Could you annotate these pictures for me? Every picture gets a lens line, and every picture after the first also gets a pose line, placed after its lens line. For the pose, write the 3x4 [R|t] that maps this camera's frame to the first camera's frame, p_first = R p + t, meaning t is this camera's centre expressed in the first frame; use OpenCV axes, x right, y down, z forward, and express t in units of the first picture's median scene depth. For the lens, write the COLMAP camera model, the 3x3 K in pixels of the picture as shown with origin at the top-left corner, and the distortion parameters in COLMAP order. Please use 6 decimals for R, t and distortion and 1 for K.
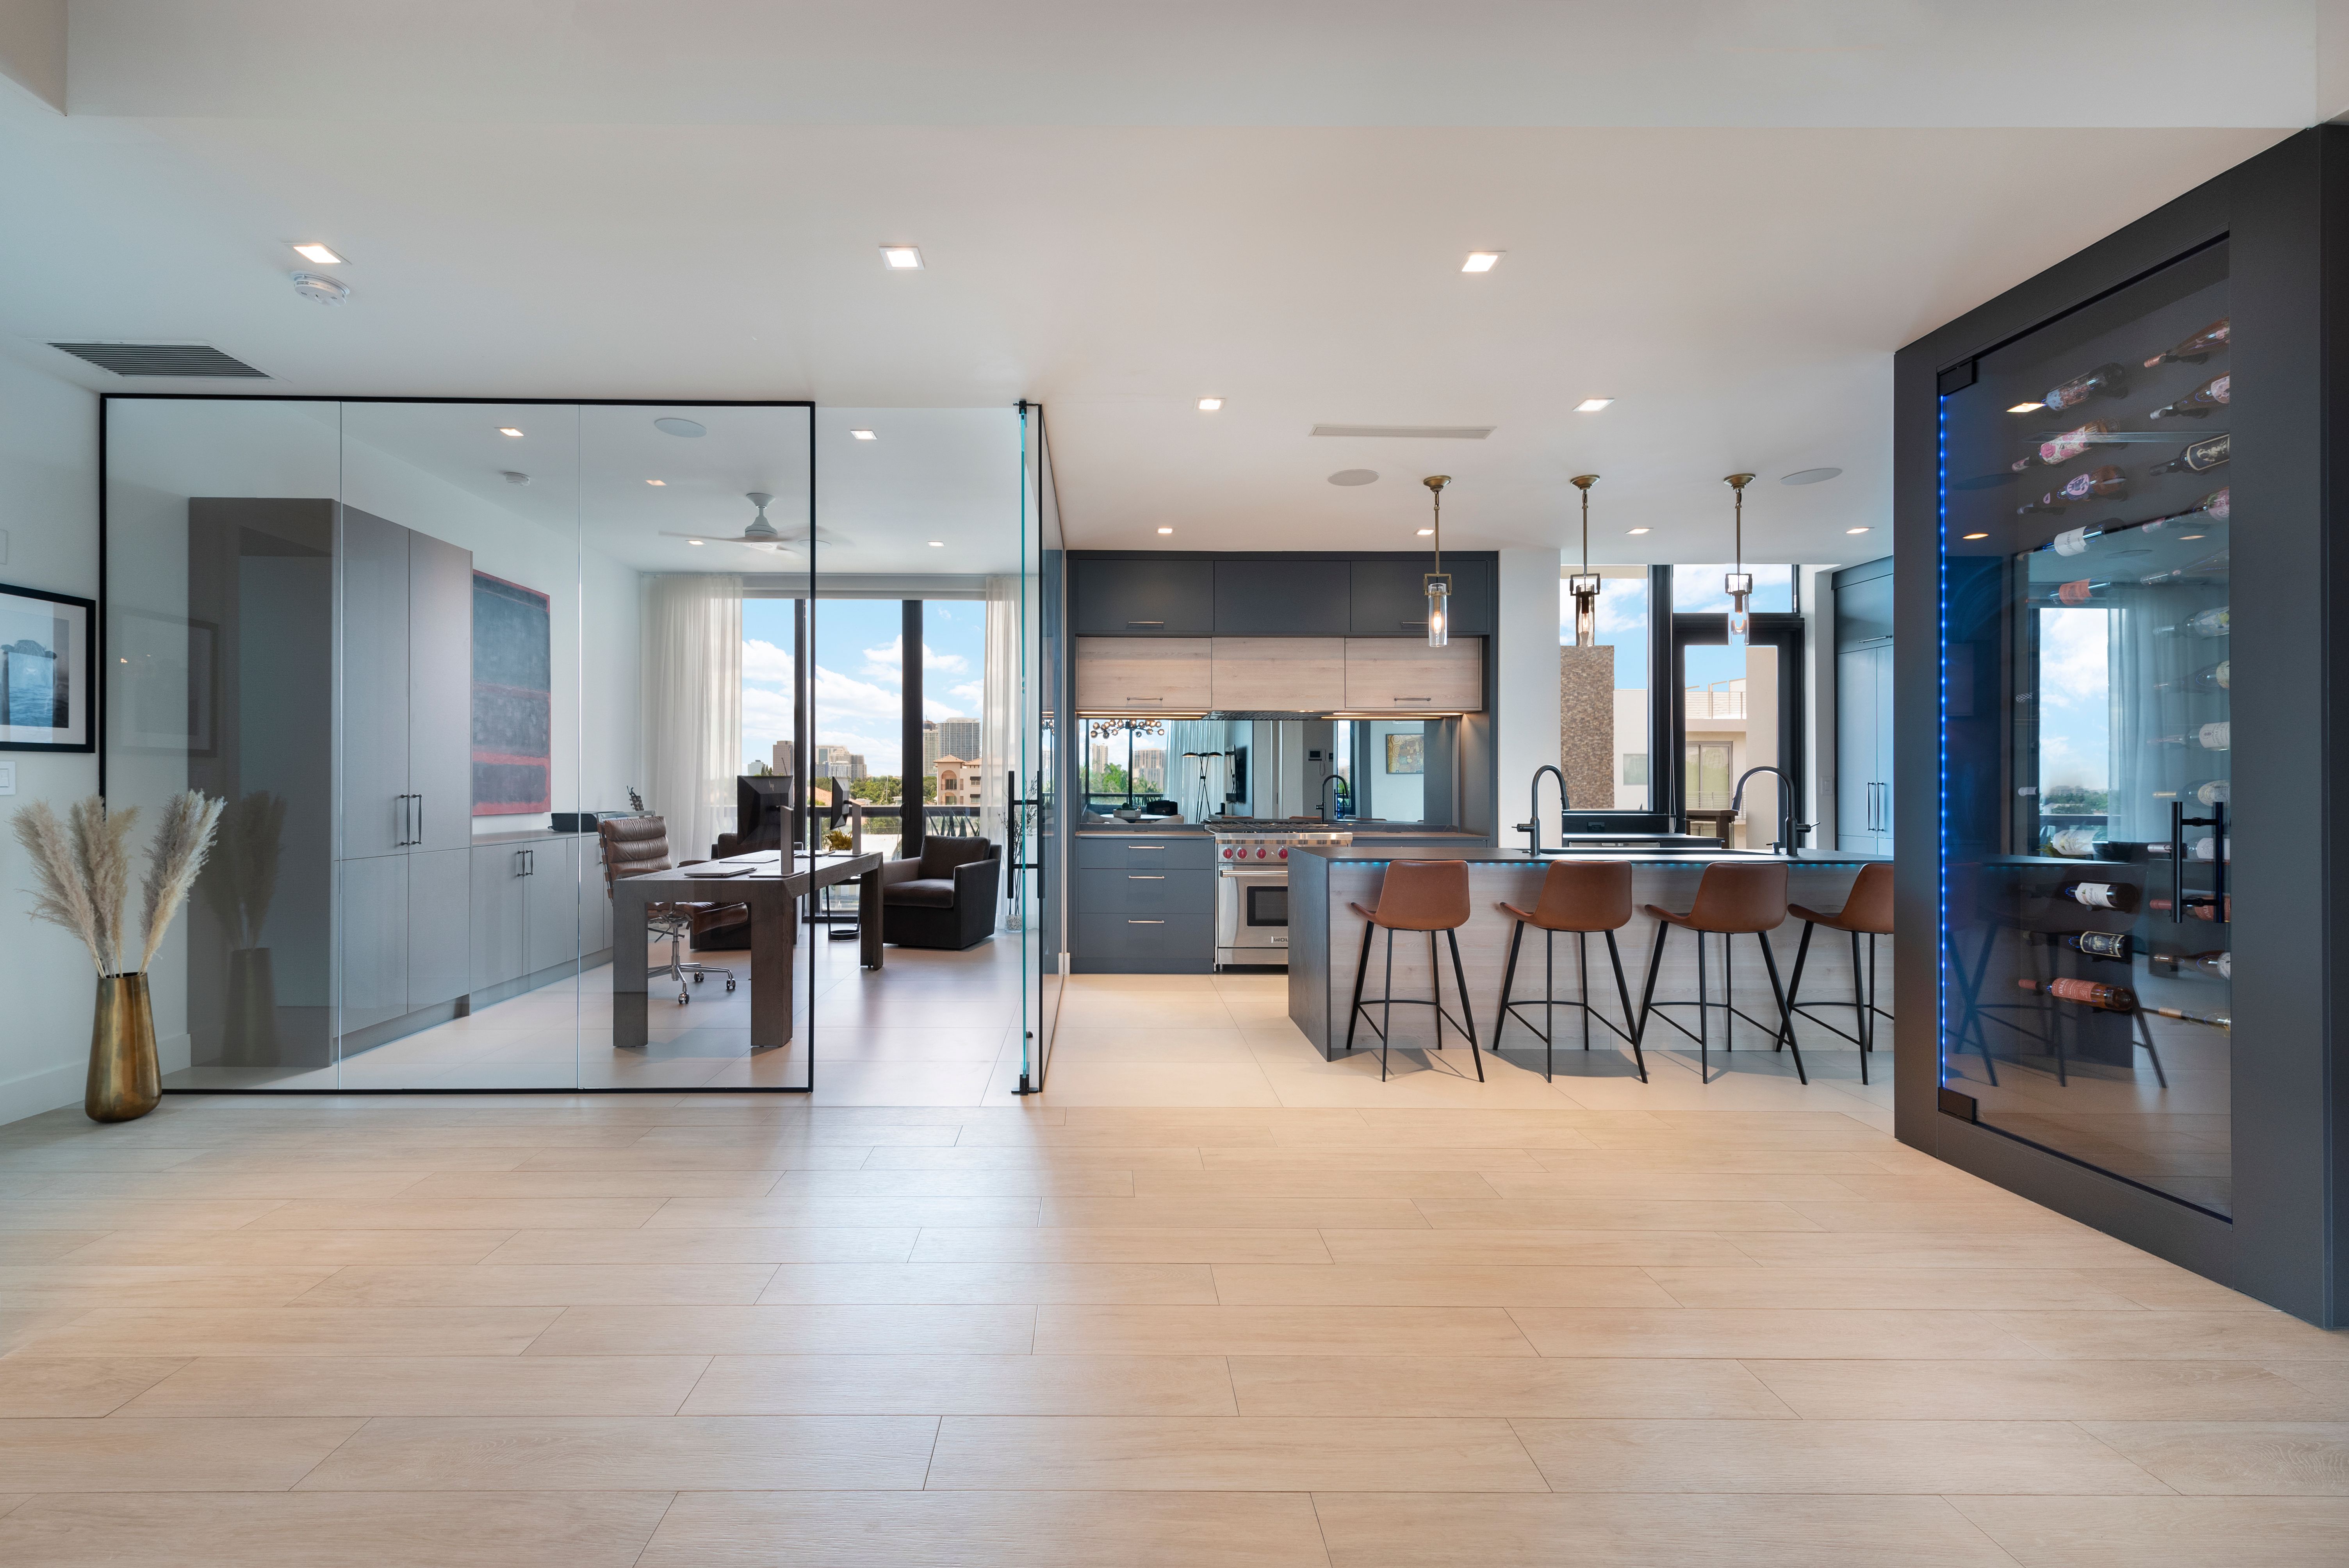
lens RADIAL K [[1051.5, 0, 1071.3], [0, 1051.5, 785.1], [0, 0, 1]] dist [0.011349, -0.000777]
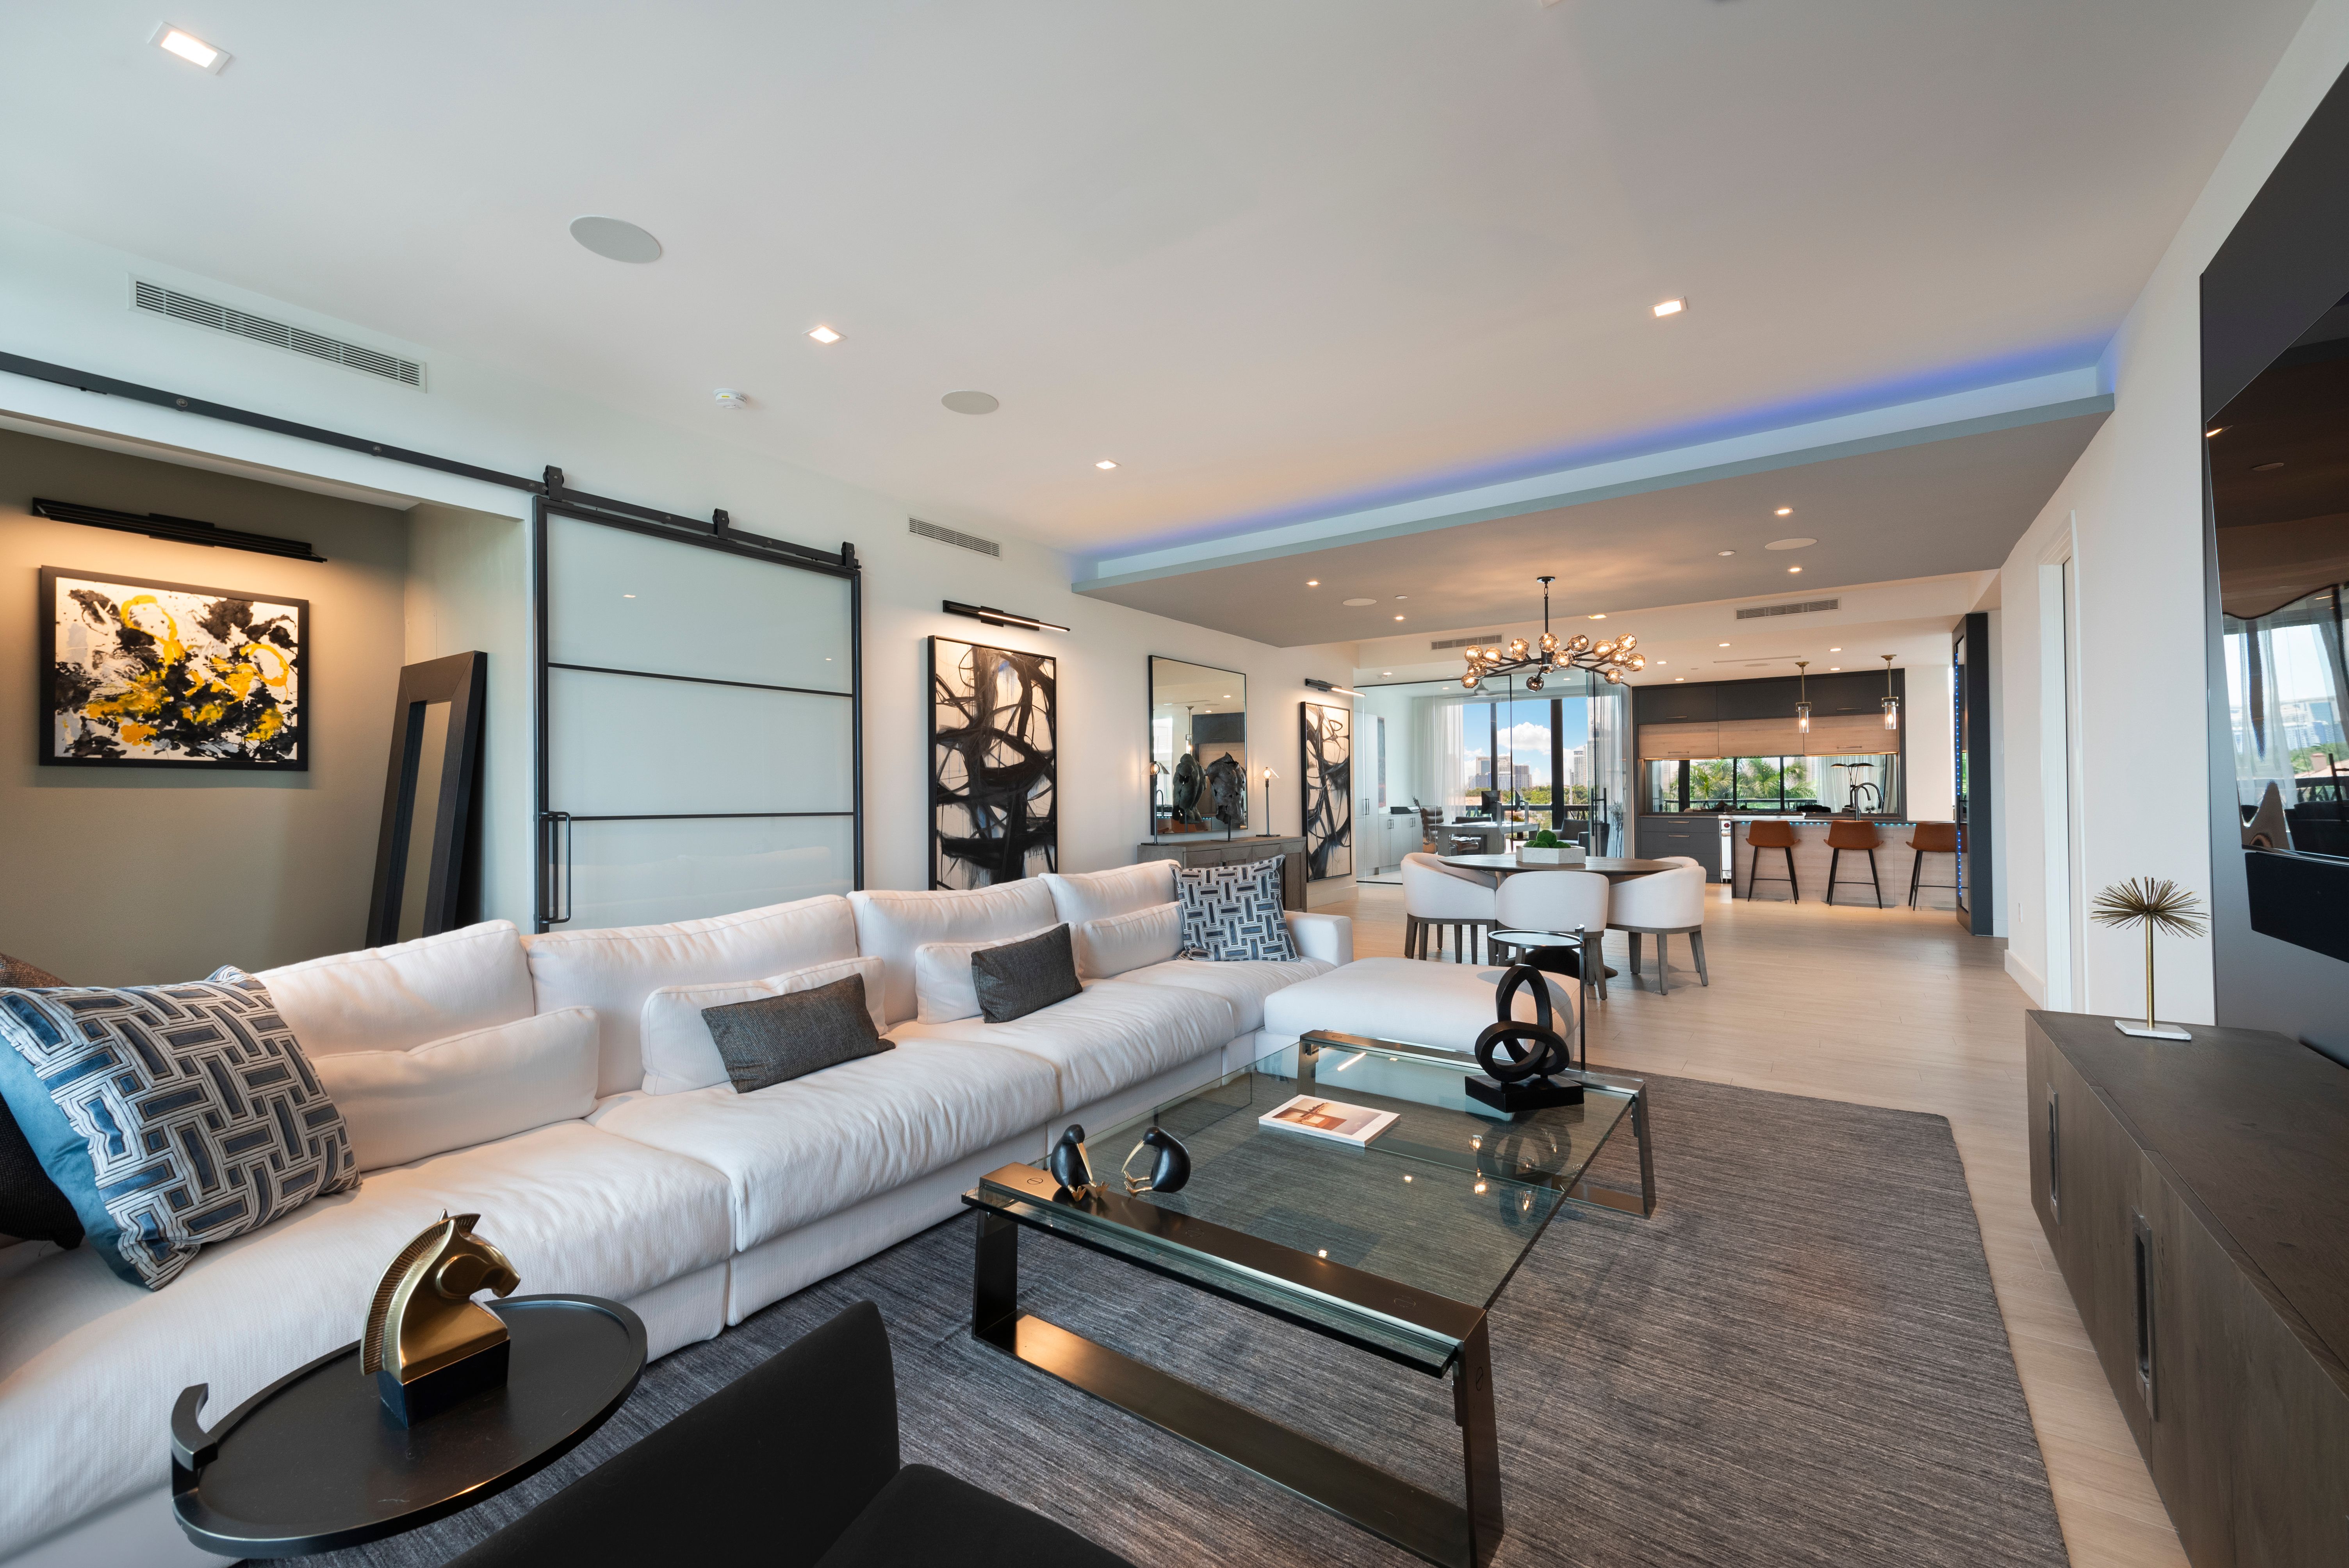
lens RADIAL K [[932.0, 0, 1008.1], [0, 932.0, 800.5], [0, 0, 1]] dist [0.004263, 0.000175]
pose [[0.761657, -0.005237, -0.647960, 0.329576], [0.008603, 0.999961, 0.002031, 0.000559], [0.647924, -0.007121, 0.761672, -1.661921]]
